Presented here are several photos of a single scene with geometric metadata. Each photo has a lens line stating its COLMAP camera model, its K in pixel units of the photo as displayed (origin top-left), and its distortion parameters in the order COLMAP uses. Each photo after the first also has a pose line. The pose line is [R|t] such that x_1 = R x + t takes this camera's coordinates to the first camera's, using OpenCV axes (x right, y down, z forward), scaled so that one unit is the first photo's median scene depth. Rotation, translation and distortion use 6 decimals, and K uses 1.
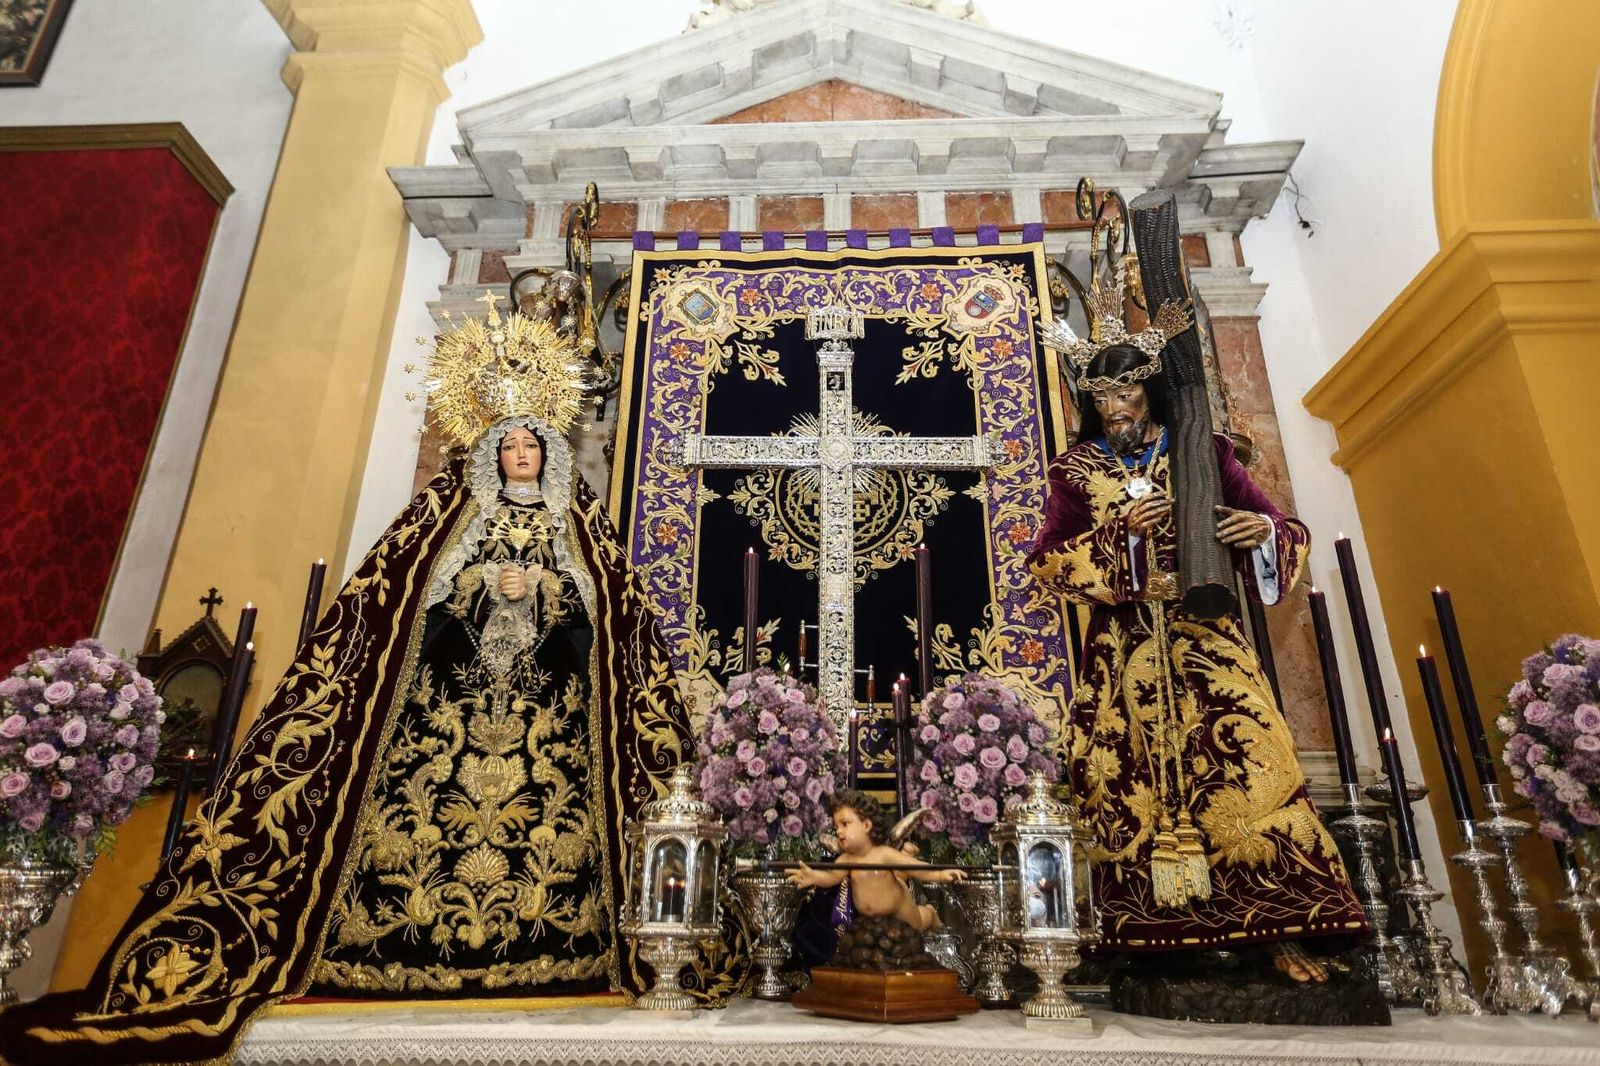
lens RADIAL K [[963.0, 0, 797.0], [0, 963.0, 520.0], [0, 0, 1]] dist [-0.049207, 0.045768]
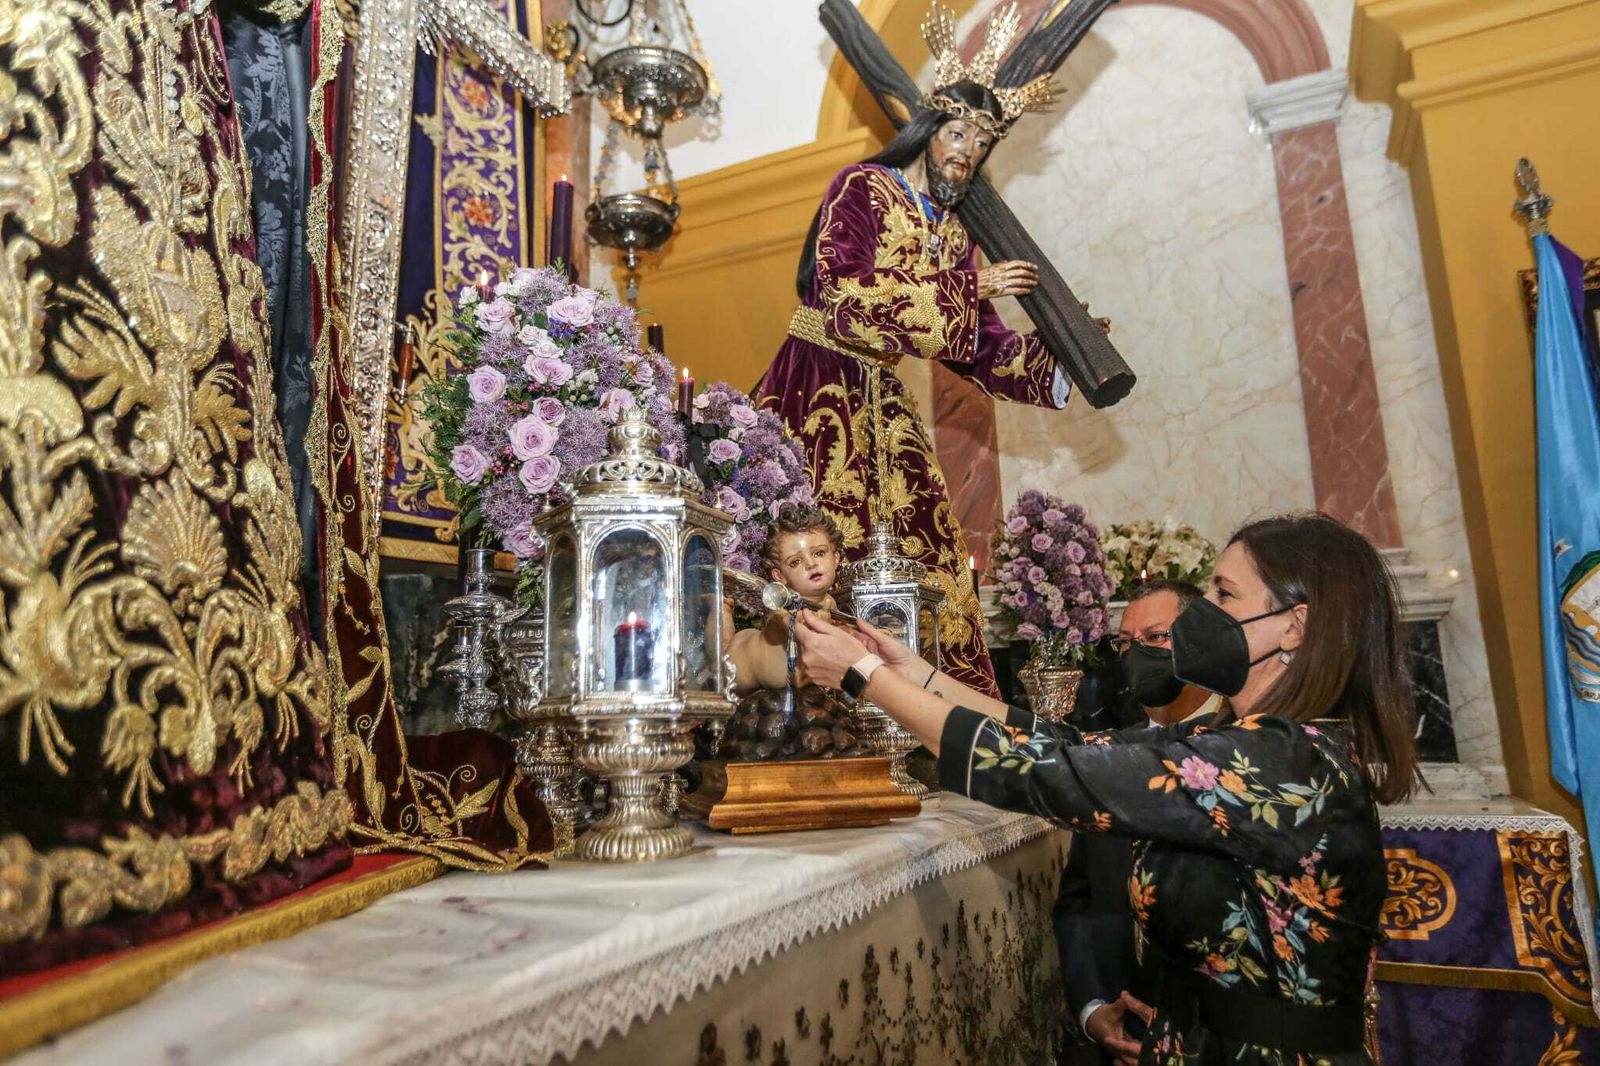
lens RADIAL K [[1041.7, 0, 796.2], [0, 1041.7, 523.7], [0, 0, 1]] dist [-0.032293, 0.039010]
pose [[0.385717, 0.156328, 0.909277, -0.525874], [-0.314672, 0.948738, -0.029628, 0.277678], [-0.867297, -0.274696, 0.415137, 0.616815]]
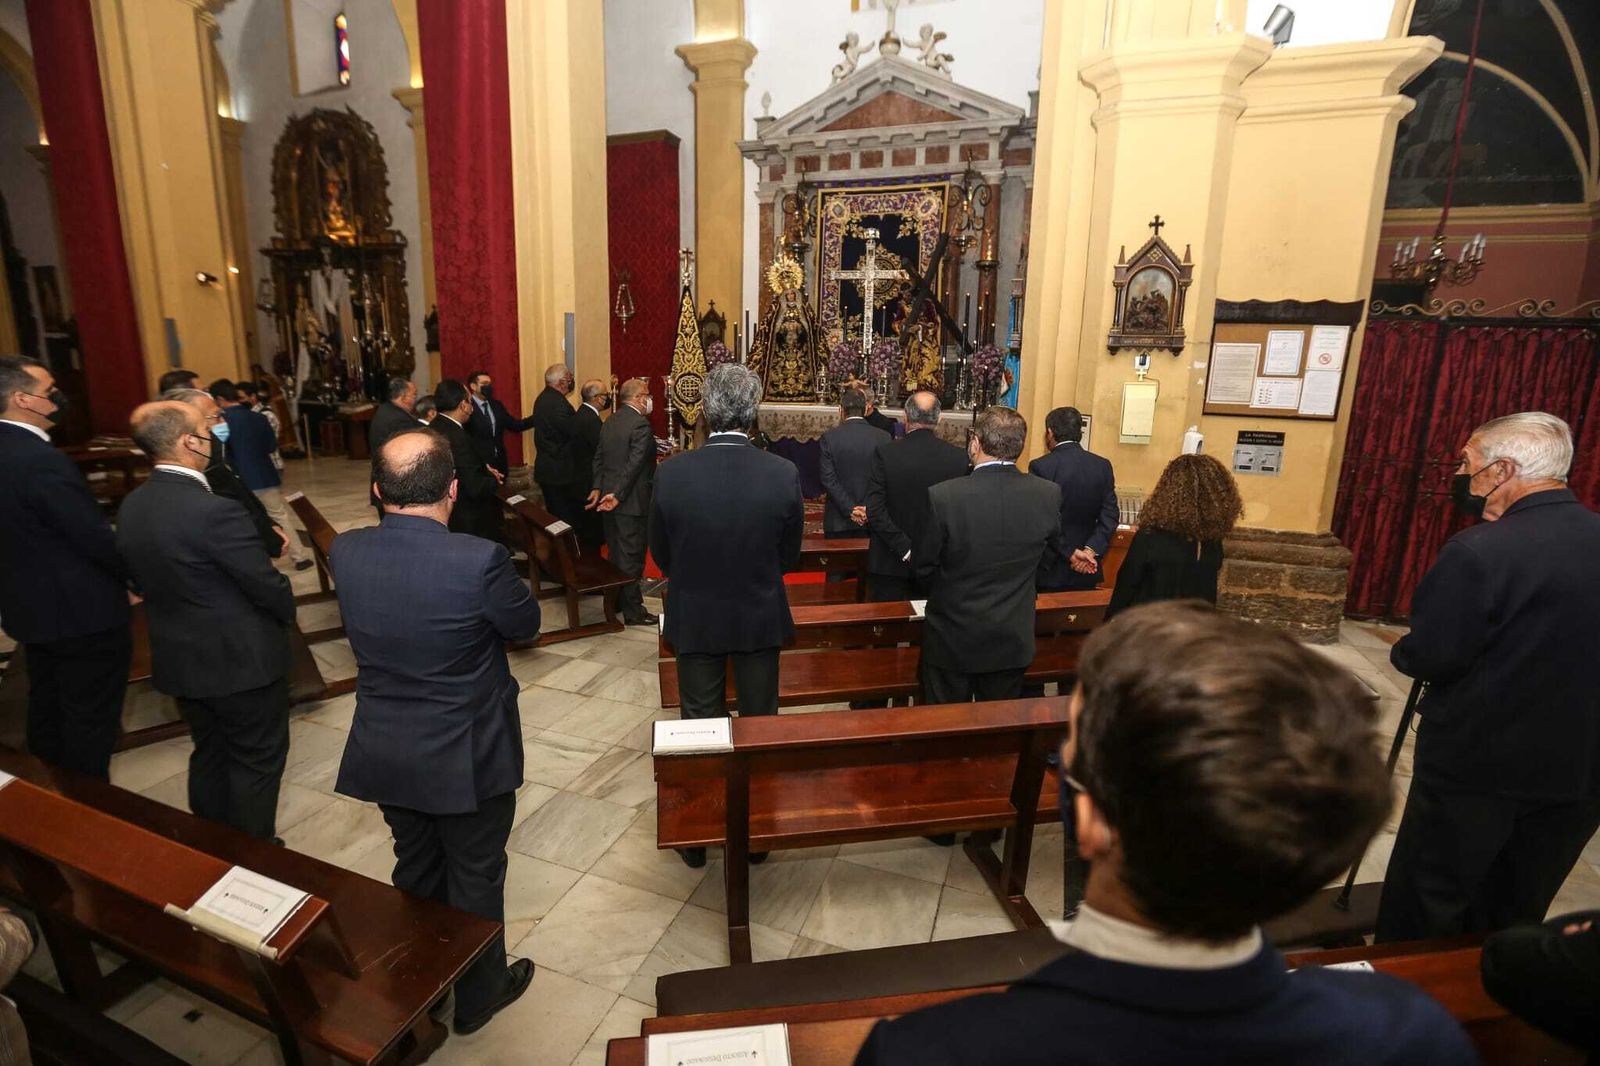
lens RADIAL K [[728.8, 0, 783.9], [0, 728.8, 512.4], [0, 0, 1]] dist [-0.048957, 0.015624]
pose [[0.951767, 0.071770, -0.298311, 0.892563], [0.105052, 0.837266, 0.536609, -1.197076], [0.288278, -0.542065, 0.789342, -2.604976]]
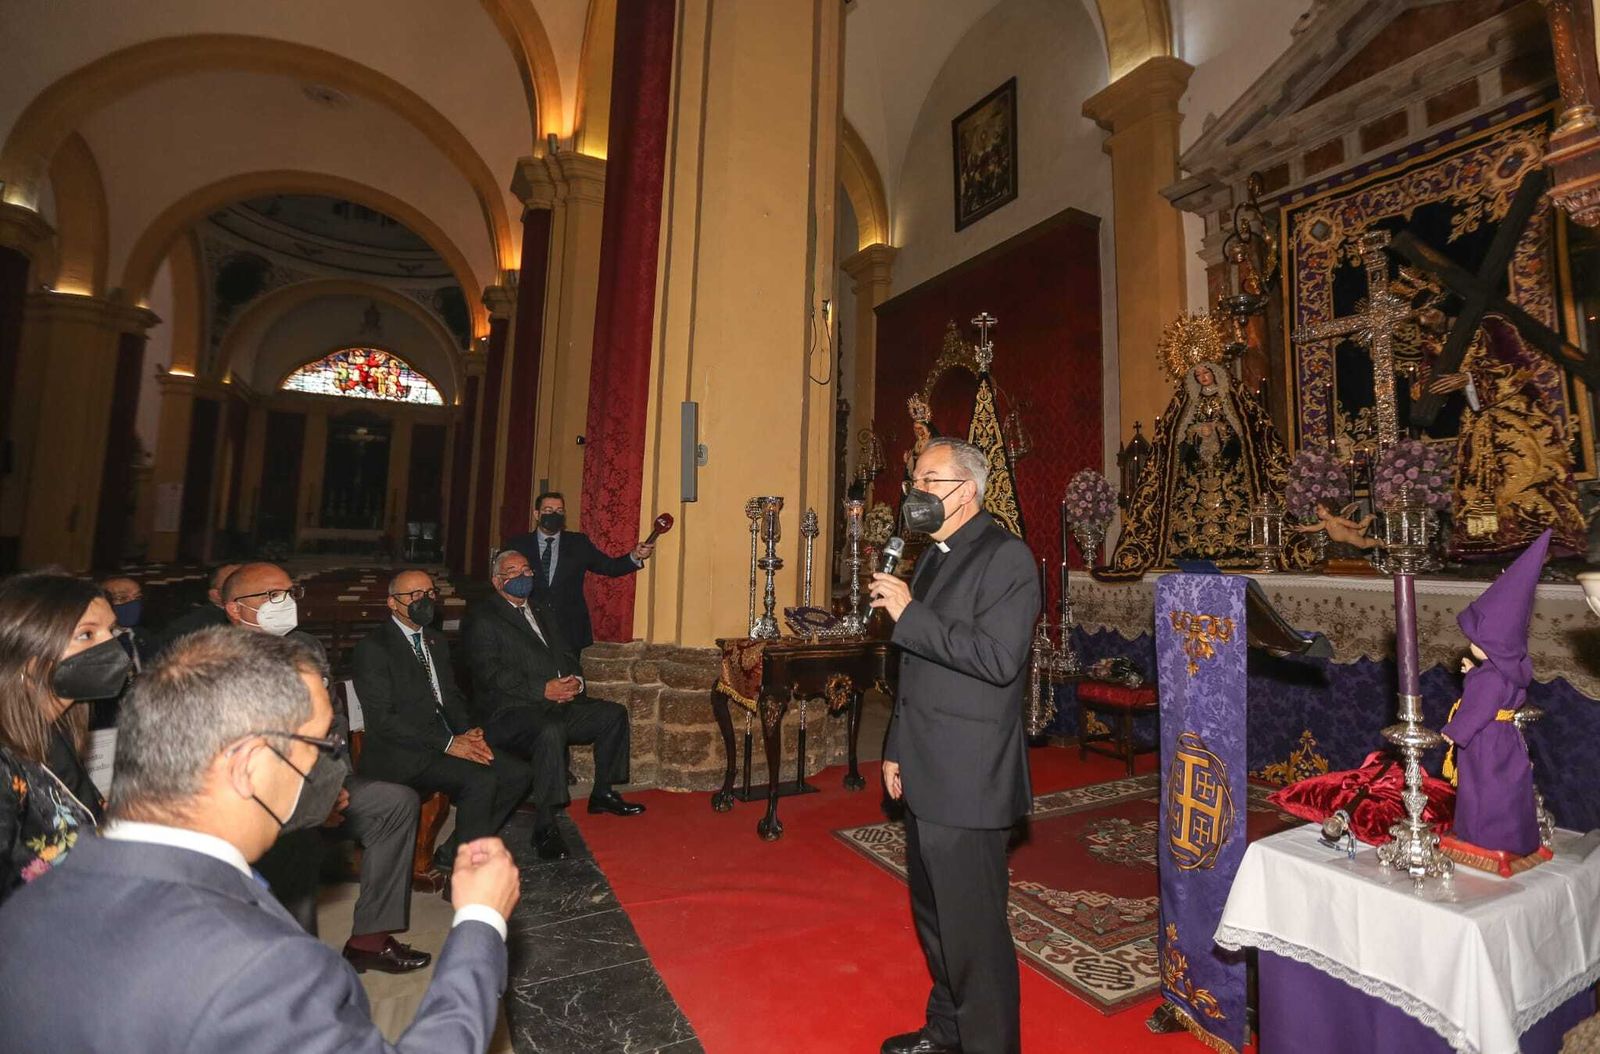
lens RADIAL K [[777.7, 0, 860.5], [0, 777.7, 470.4], [0, 0, 1]] dist [-0.030609, 0.010246]
pose [[0.537626, -0.094830, -0.837834, 1.022013], [0.308692, 0.946807, 0.090919, -0.333961], [0.784645, -0.307513, 0.538301, -0.999221]]
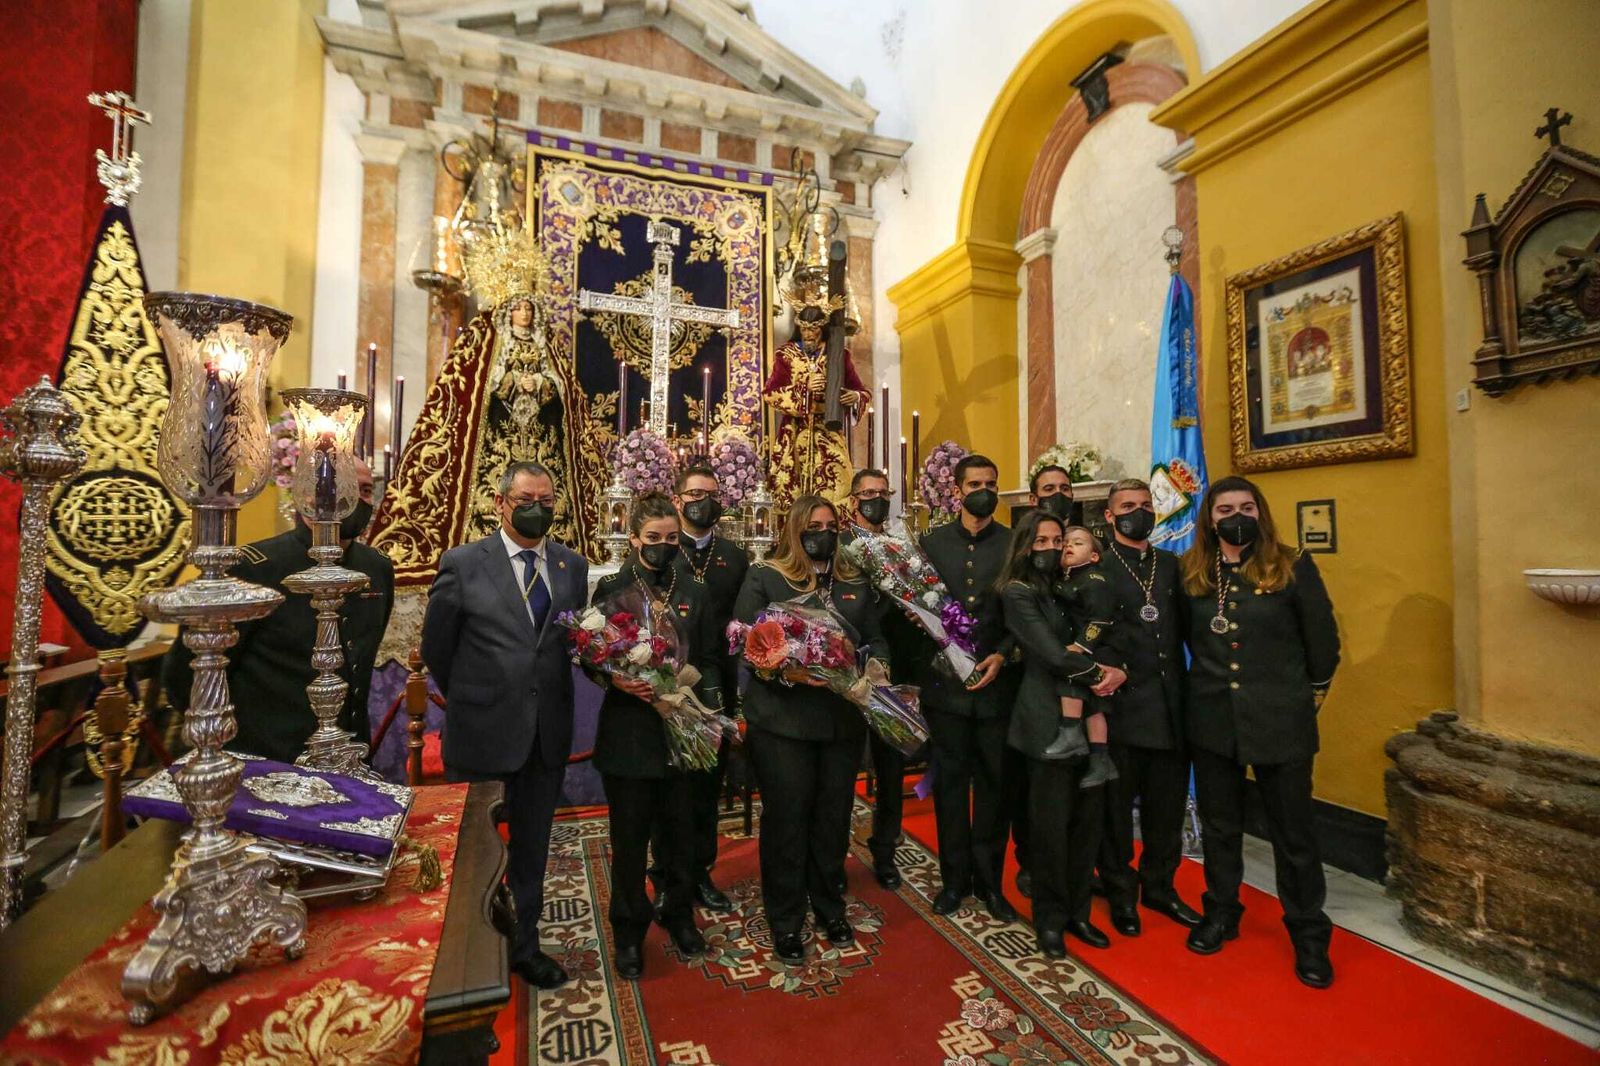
lens RADIAL K [[728.8, 0, 791.5], [0, 728.8, 519.3], [0, 0, 1]] dist [-0.048957, 0.015624]
pose [[0.923766, 0.014035, 0.382699, -0.374360], [-0.143720, 0.938991, 0.312476, -0.234608], [-0.354965, -0.343656, 0.869425, -0.682069]]
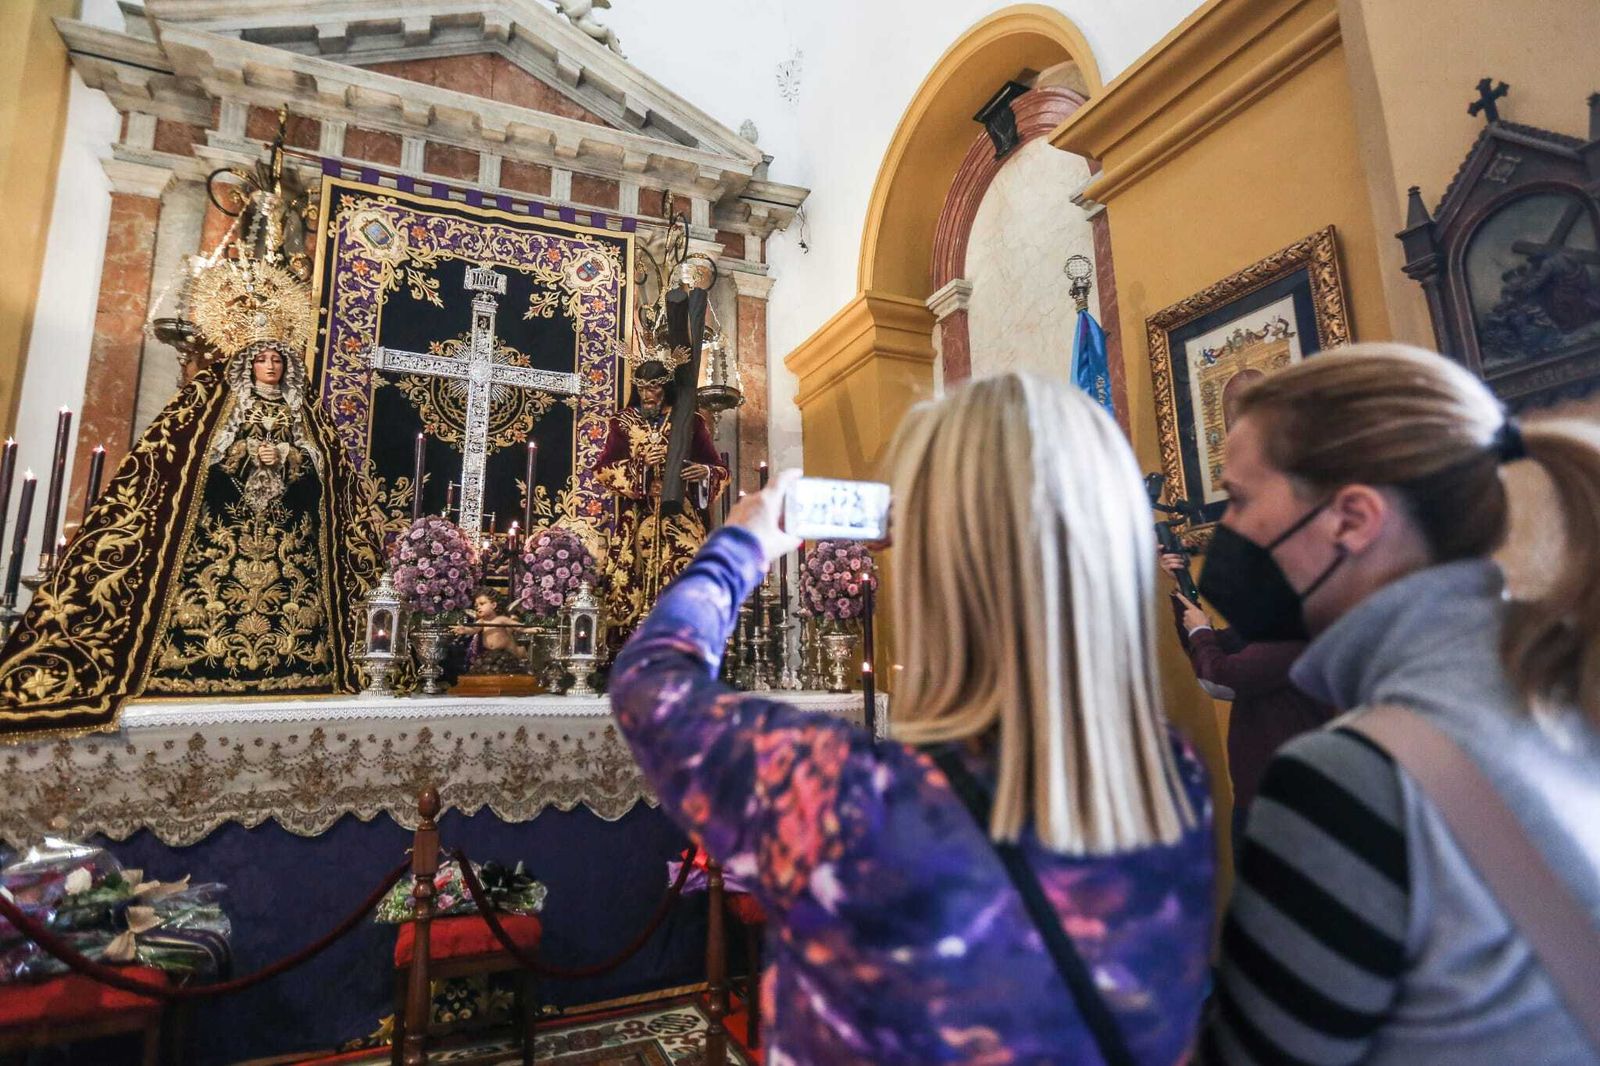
lens RADIAL K [[853.4, 0, 794.5], [0, 853.4, 521.4], [0, 0, 1]] dist [-0.046587, 0.031361]
pose [[0.896981, 0.059755, 0.438011, -0.122336], [-0.144667, 0.975943, 0.163114, -0.183093], [-0.417727, -0.209676, 0.884048, -0.628972]]
